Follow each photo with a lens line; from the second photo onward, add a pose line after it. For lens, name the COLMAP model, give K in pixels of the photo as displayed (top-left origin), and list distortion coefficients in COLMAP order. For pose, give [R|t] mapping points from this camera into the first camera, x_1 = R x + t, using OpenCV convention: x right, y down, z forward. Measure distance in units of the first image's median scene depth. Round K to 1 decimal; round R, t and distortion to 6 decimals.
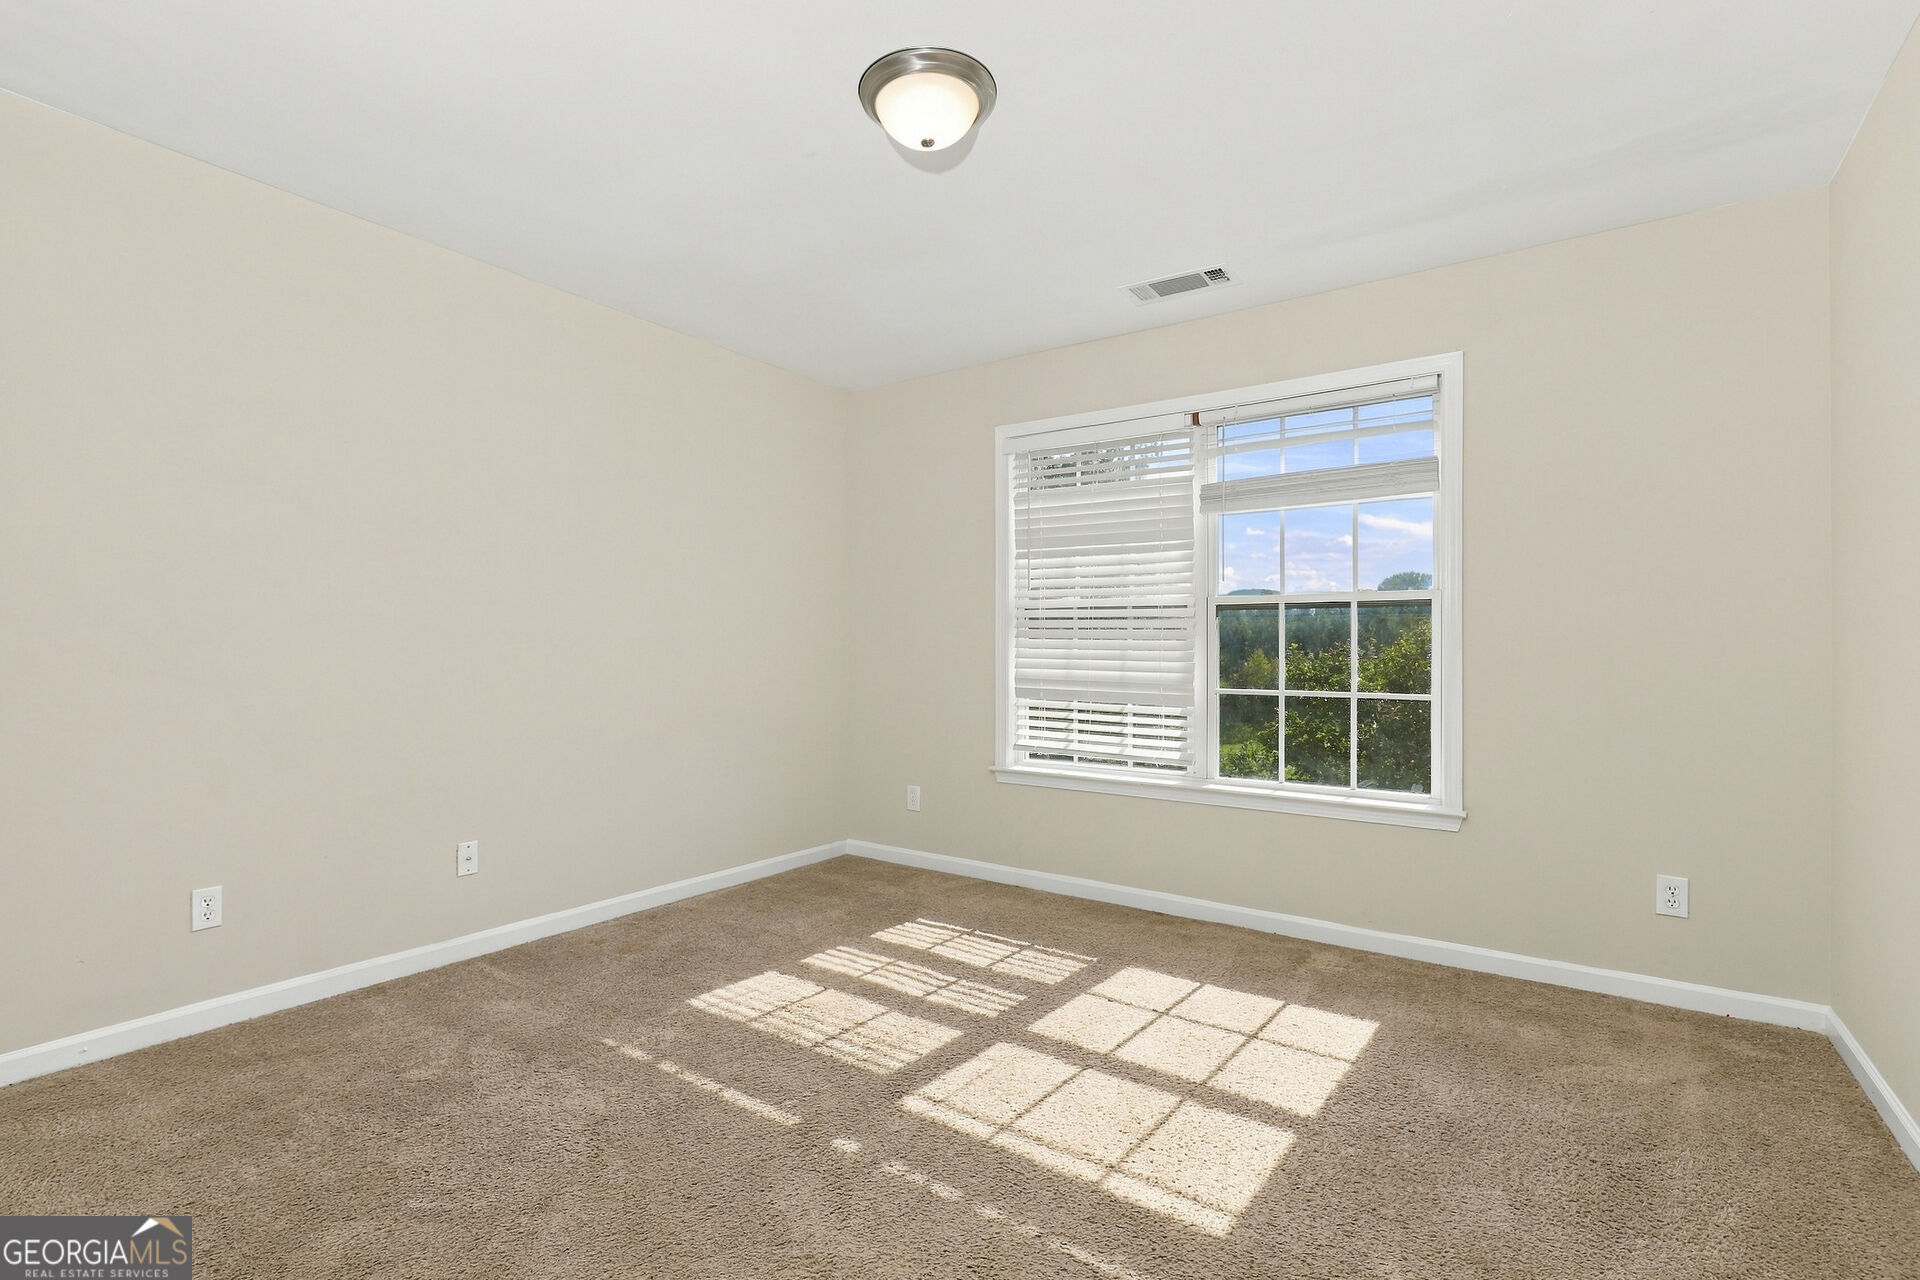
lens RADIAL K [[906.4, 0, 952.7], [0, 906.4, 647.7], [0, 0, 1]] dist [0.003665, 0.000600]
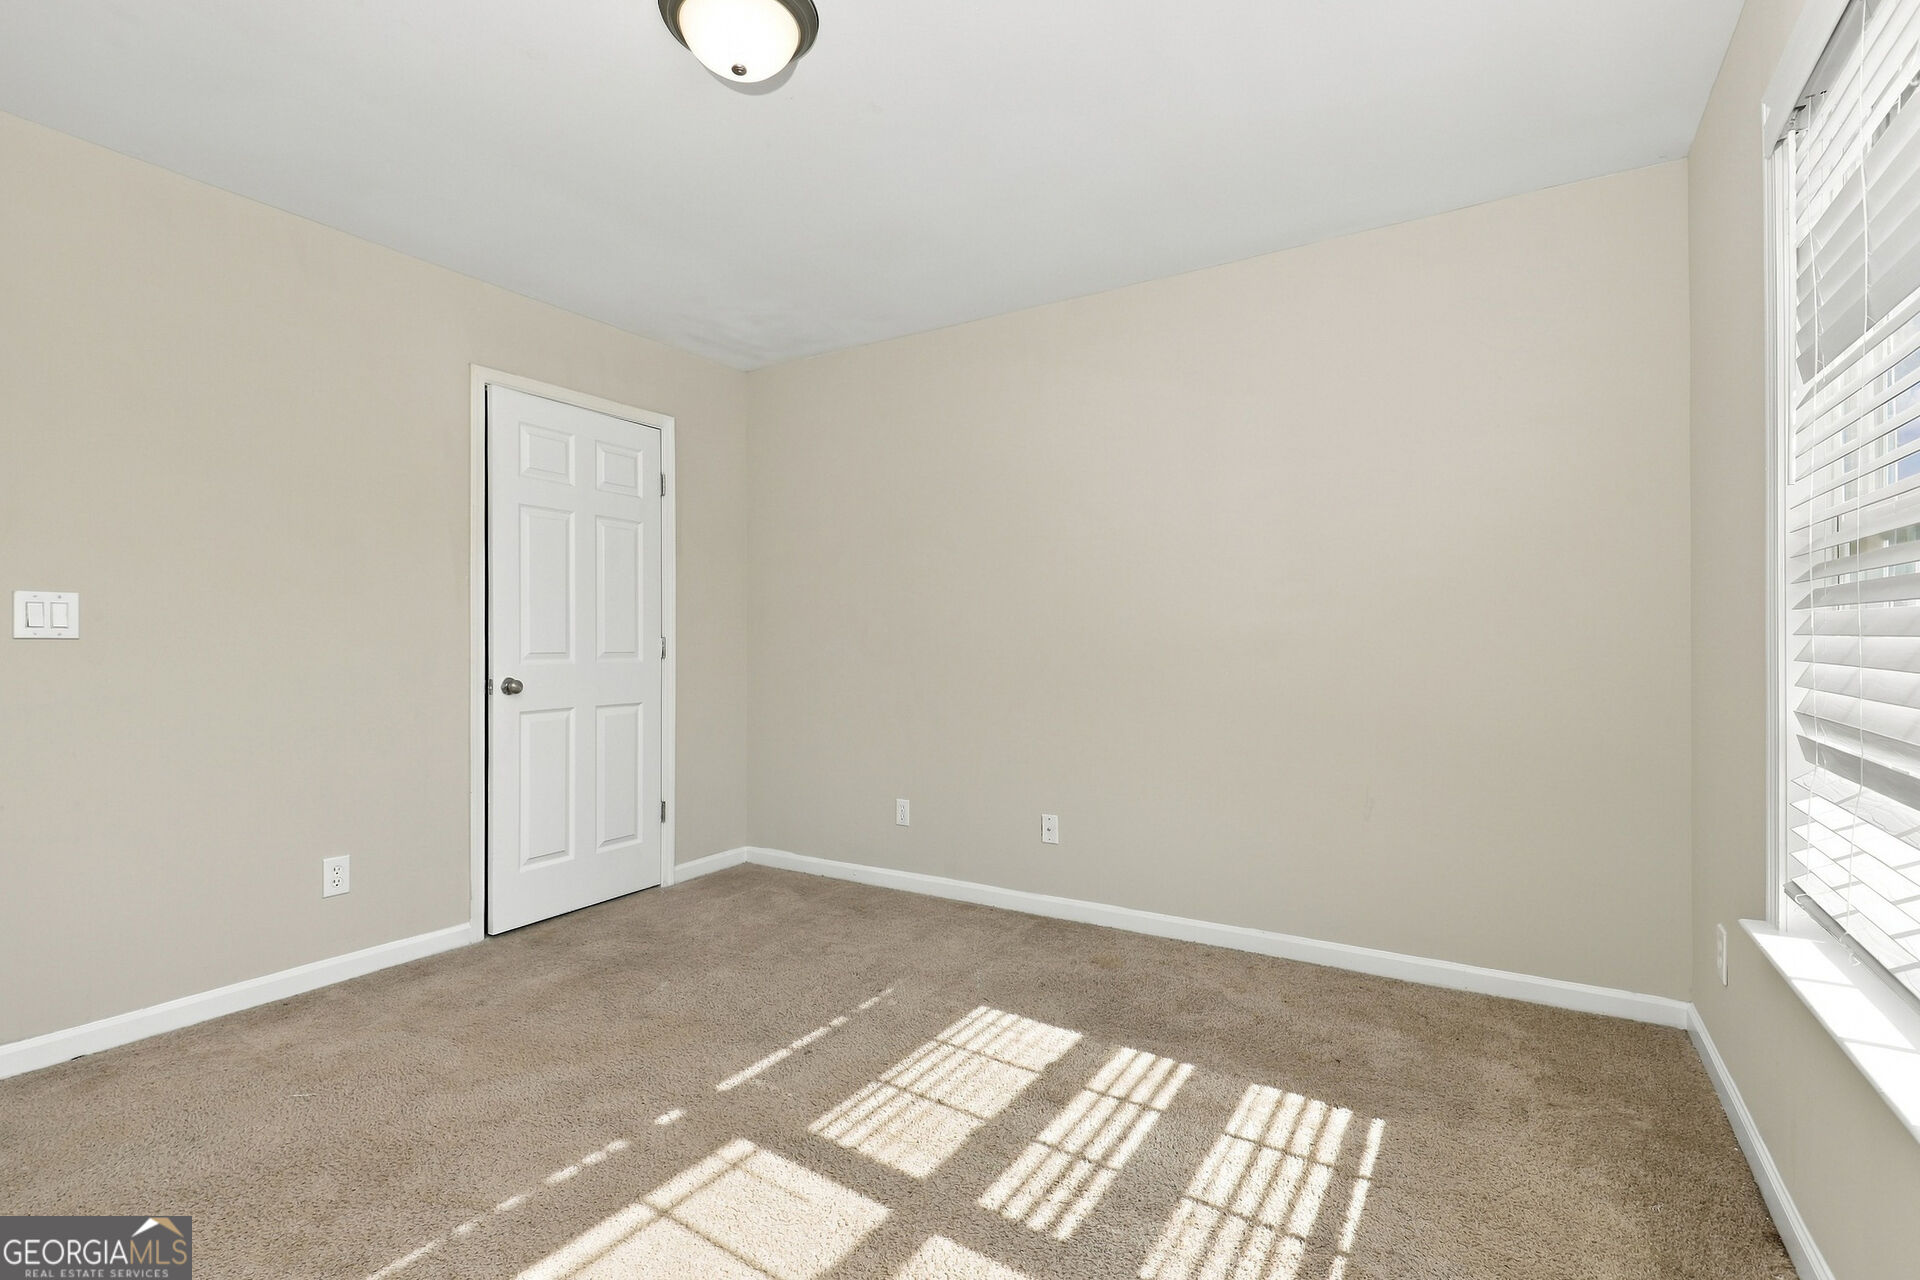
lens RADIAL K [[906.4, 0, 952.7], [0, 906.4, 647.7], [0, 0, 1]] dist [0.003665, 0.000600]
pose [[0.017492, -0.002305, -0.999844, 0.680964], [0.015579, 0.999877, -0.002033, -0.000234], [0.999726, -0.015541, 0.017526, 0.935242]]
